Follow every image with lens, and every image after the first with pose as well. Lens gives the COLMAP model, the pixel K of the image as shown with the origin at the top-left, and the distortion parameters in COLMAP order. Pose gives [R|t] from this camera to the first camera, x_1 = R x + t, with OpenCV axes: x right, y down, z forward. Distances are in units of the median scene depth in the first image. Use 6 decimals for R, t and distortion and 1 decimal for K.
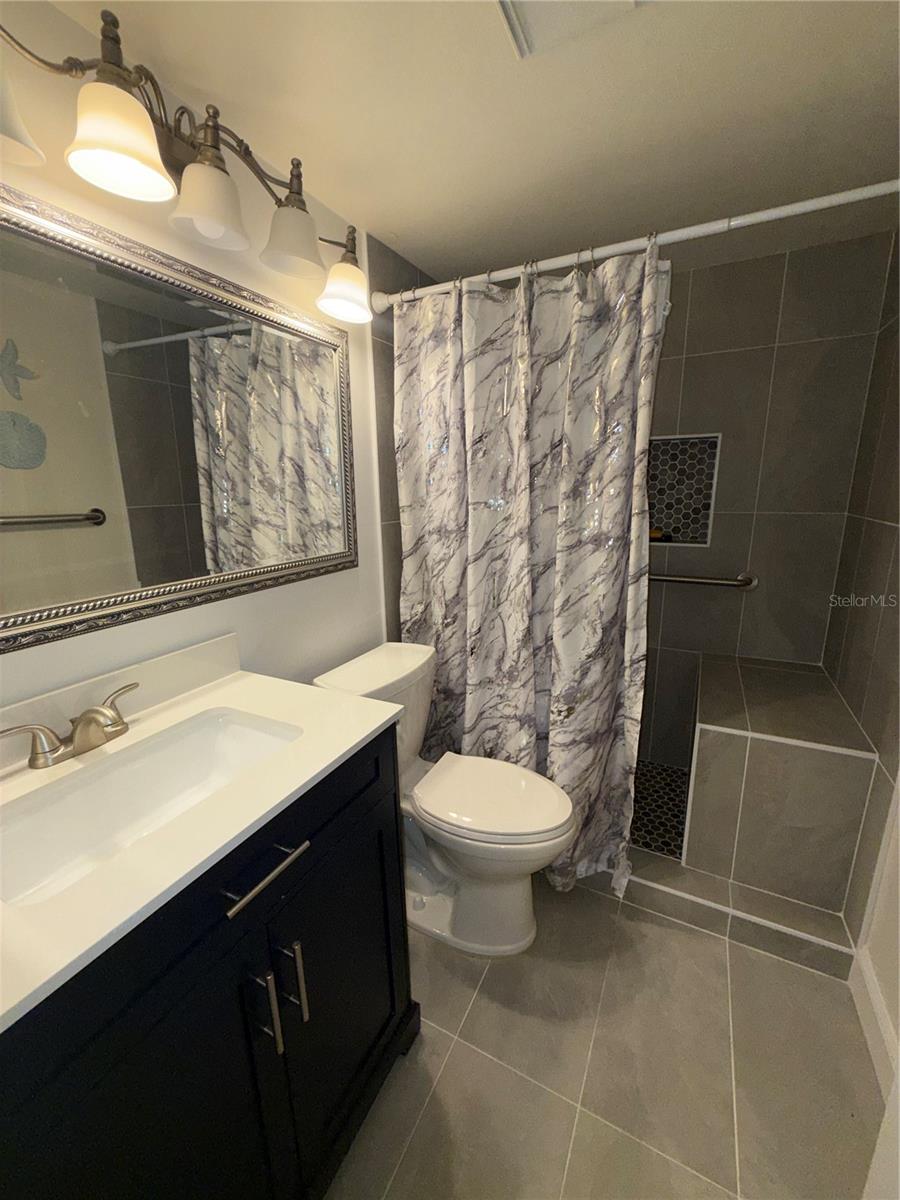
lens RADIAL K [[477.7, 0, 453.2], [0, 477.7, 599.0], [0, 0, 1]] dist [-0.003145, 0.000098]
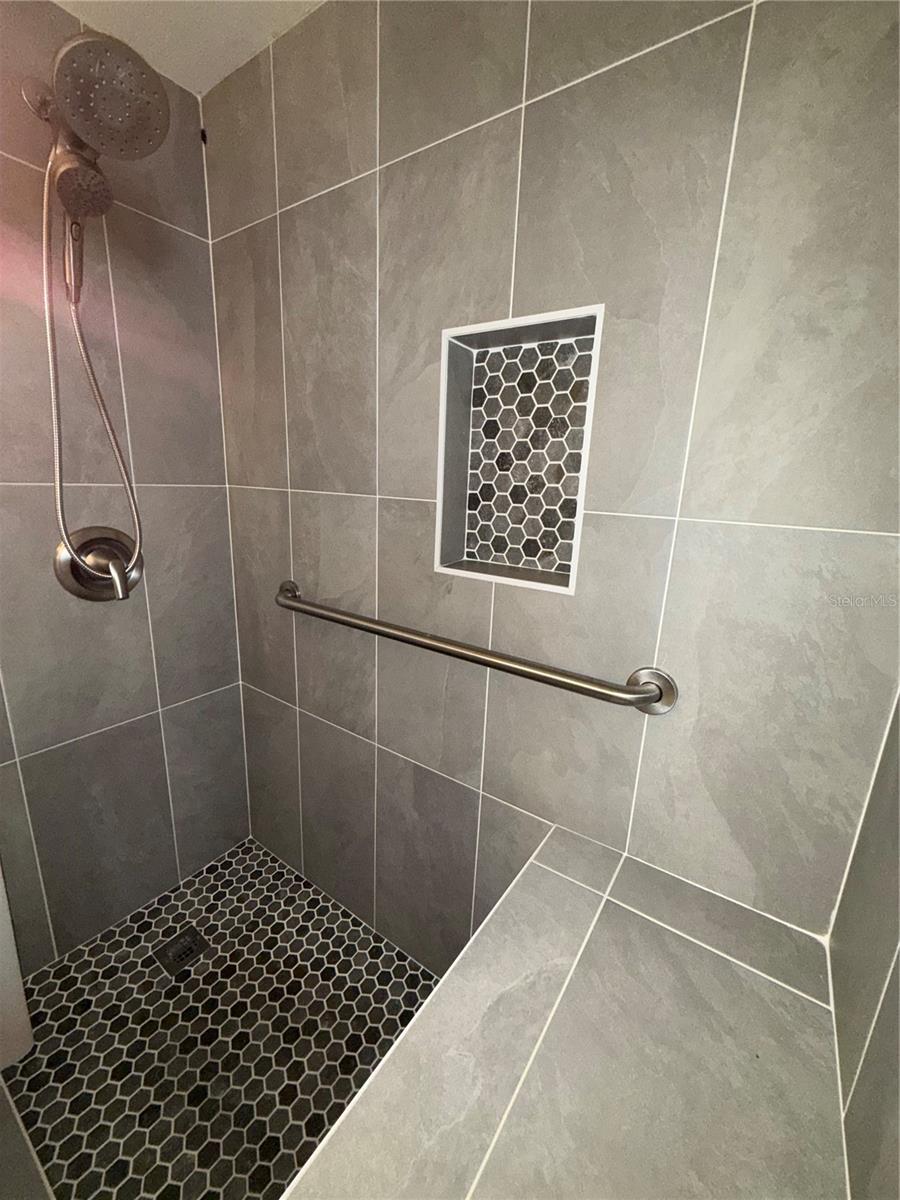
lens RADIAL K [[477.7, 0, 452.5], [0, 477.7, 598.6], [0, 0, 1]] dist [-0.003145, 0.000098]
pose [[0.989889, 0.088482, -0.110864, 0.484379], [-0.087417, 0.996067, 0.014438, -0.103936], [0.111705, -0.004601, 0.993731, 0.581133]]
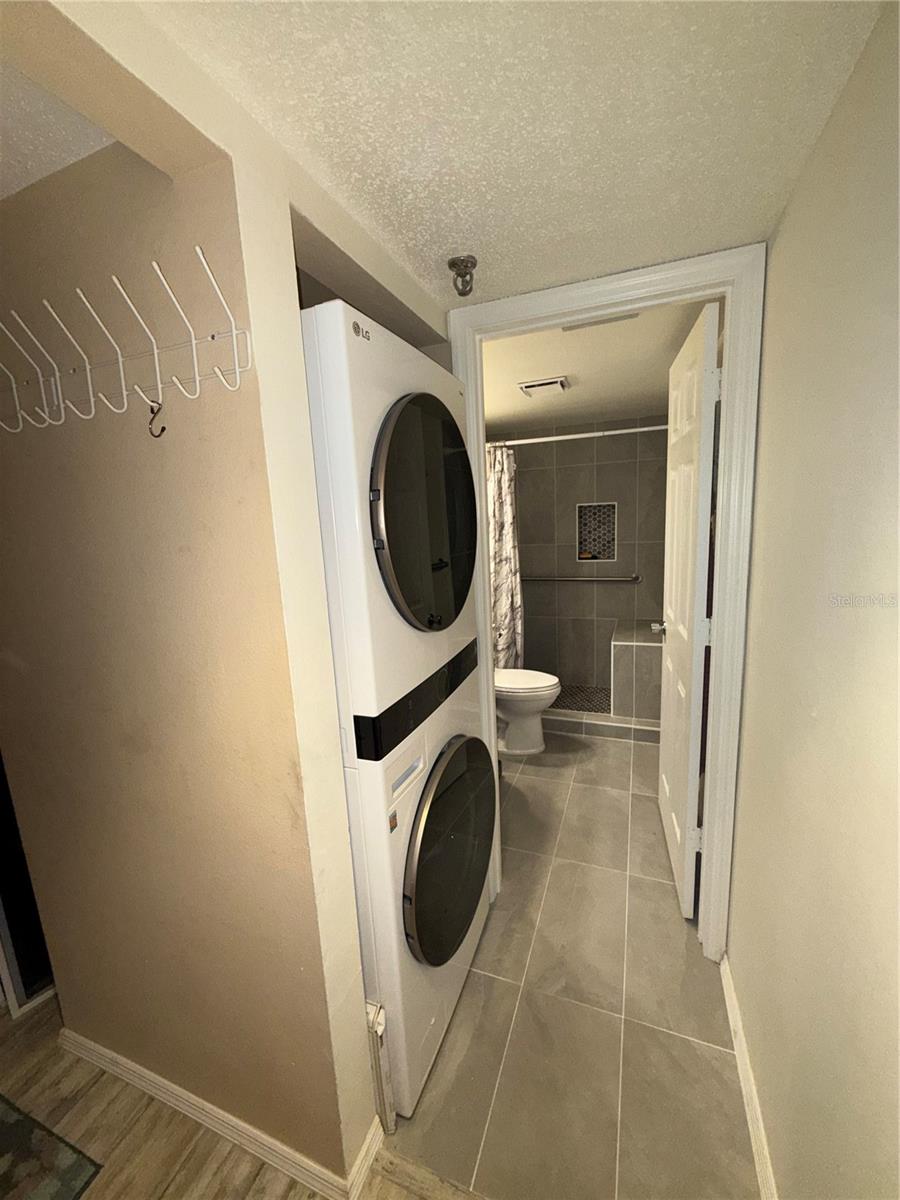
lens RADIAL K [[477.7, 0, 447.2], [0, 477.7, 602.1], [0, 0, 1]] dist [-0.003145, 0.000098]
pose [[0.994812, -0.051936, 0.087479, -0.301101], [0.057193, 0.996636, -0.058693, 0.126228], [-0.084136, 0.063392, 0.994436, -0.811002]]
